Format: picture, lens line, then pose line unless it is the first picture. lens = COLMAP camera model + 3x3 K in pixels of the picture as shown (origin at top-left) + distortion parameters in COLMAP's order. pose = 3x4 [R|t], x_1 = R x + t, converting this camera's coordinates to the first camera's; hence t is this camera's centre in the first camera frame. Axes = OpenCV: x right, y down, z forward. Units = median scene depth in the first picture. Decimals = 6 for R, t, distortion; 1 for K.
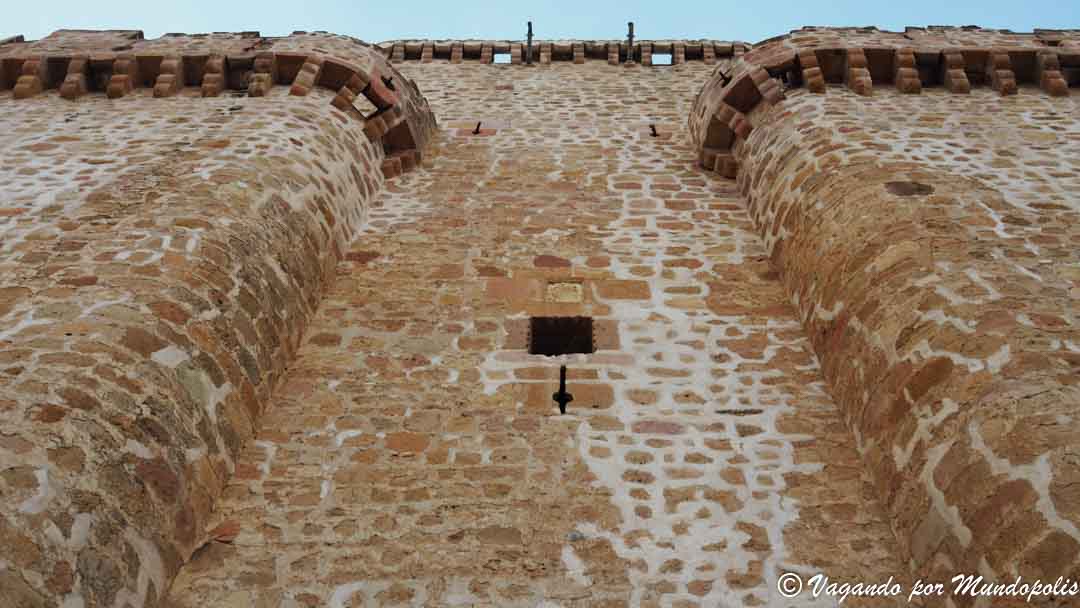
lens RADIAL K [[935.2, 0, 540.2], [0, 935.2, 304.1], [0, 0, 1]] dist [-0.036483, -0.000163]
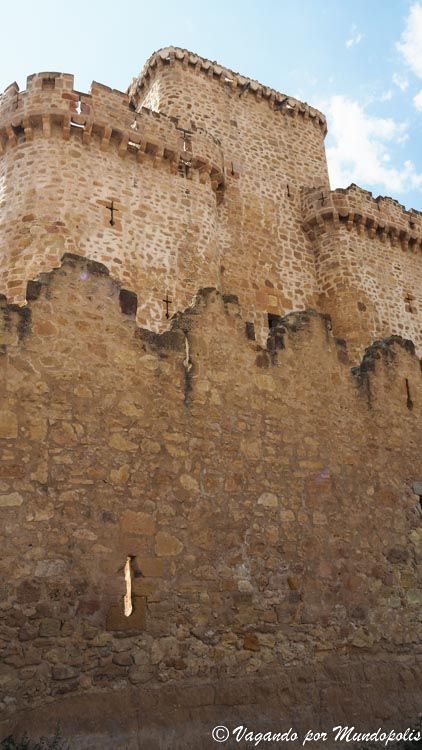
lens RADIAL K [[649.4, 0, 211.0], [0, 649.4, 374.8], [0, 0, 1]] dist [-0.036483, -0.000163]
pose [[0.859503, 0.124273, 0.495794, -1.172498], [-0.412500, 0.741436, 0.529261, -0.868402], [-0.301827, -0.659416, 0.688528, -0.713269]]
